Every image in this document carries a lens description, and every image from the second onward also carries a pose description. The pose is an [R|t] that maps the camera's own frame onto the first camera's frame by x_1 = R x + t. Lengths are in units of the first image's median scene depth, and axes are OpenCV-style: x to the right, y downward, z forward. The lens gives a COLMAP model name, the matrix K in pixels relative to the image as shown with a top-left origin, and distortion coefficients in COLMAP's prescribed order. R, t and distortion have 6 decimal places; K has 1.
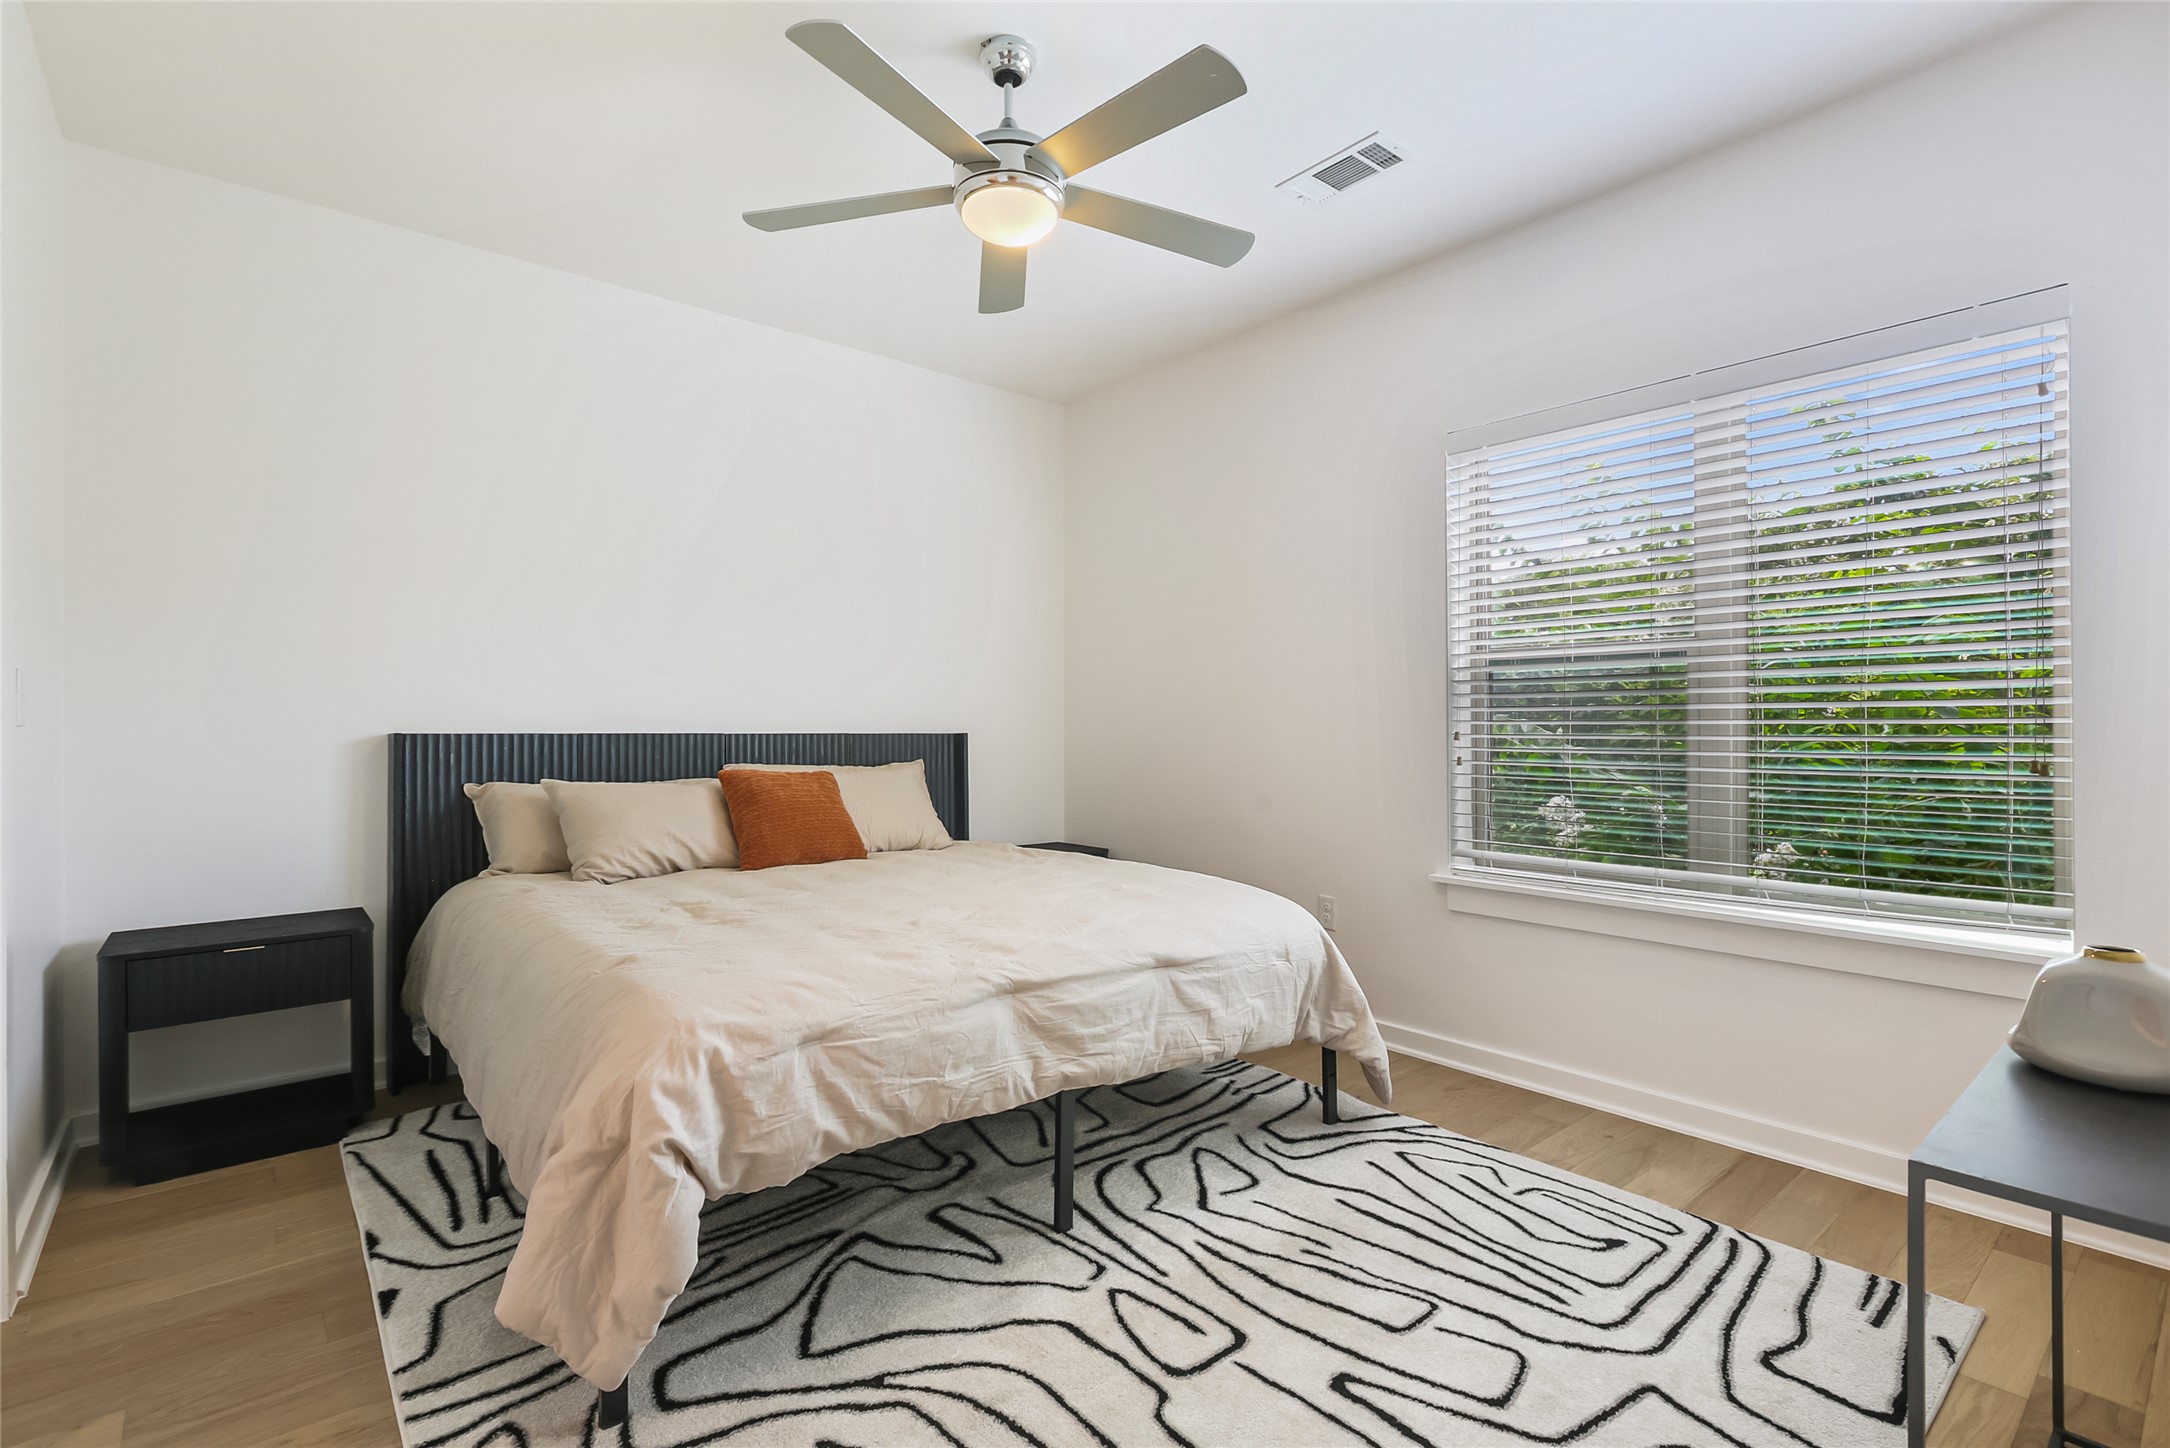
lens RADIAL K [[1000.4, 0, 1082.6], [0, 1000.4, 706.5], [0, 0, 1]] dist [0.004553, -0.001098]
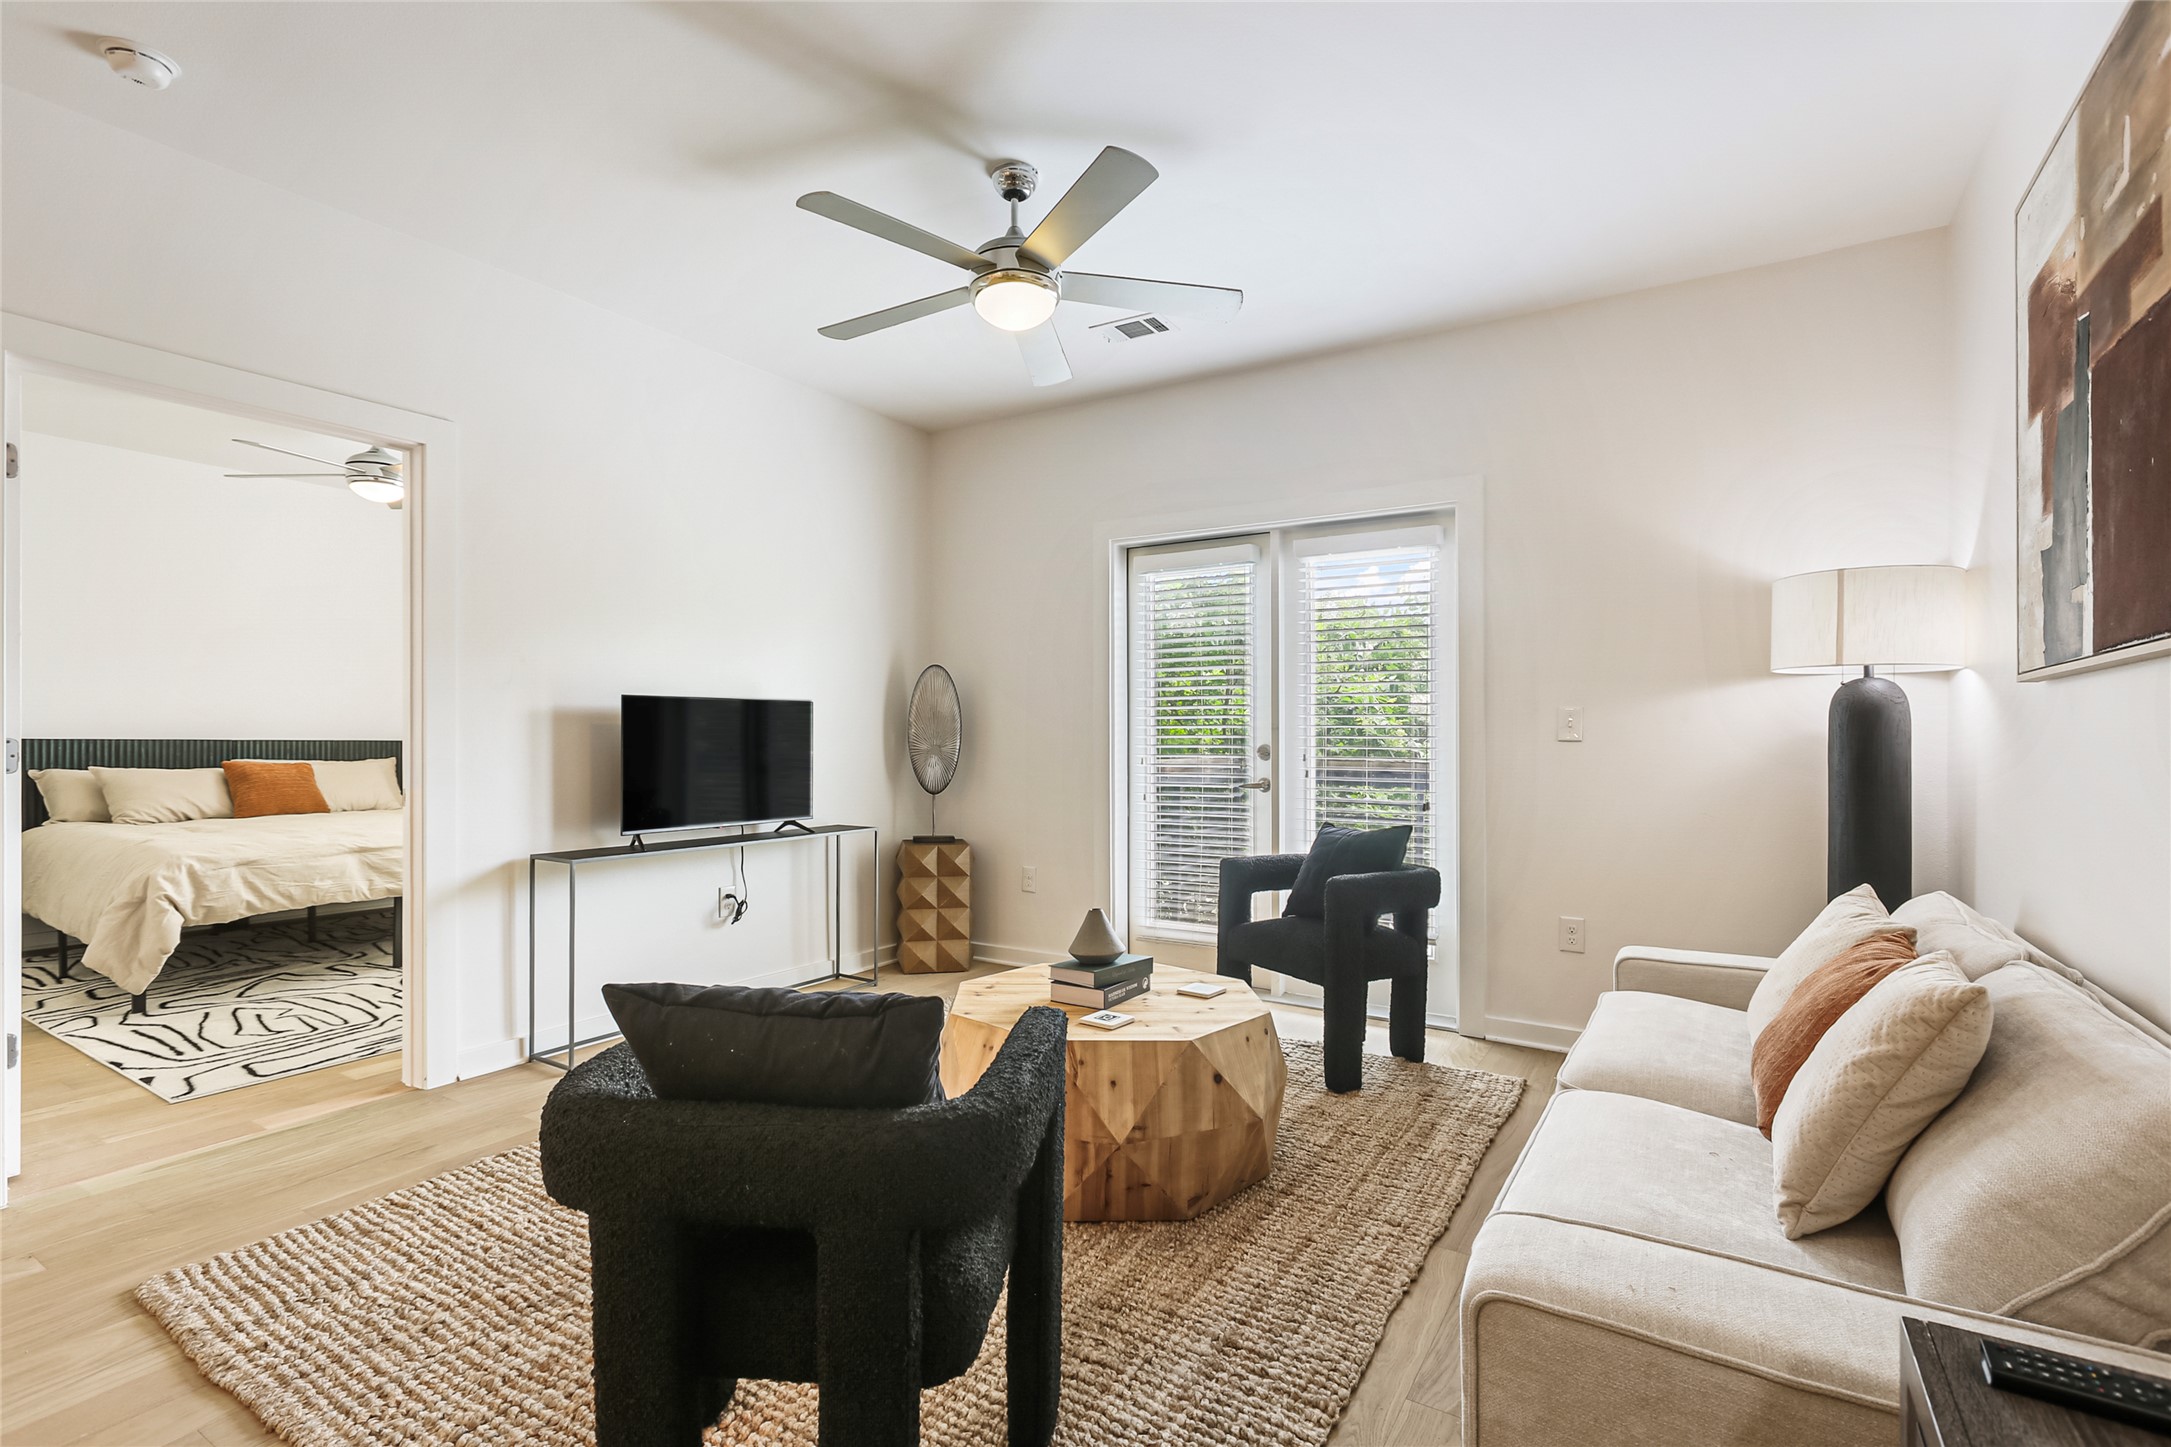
lens RADIAL K [[1000.8, 0, 1087.8], [0, 1000.8, 728.8], [0, 0, 1]] dist [0.004553, -0.001098]
pose [[0.952073, 0.005329, 0.305824, 0.797501], [-0.008321, 0.999929, 0.008478, -0.026706], [-0.305757, -0.010616, 0.952050, -1.650014]]
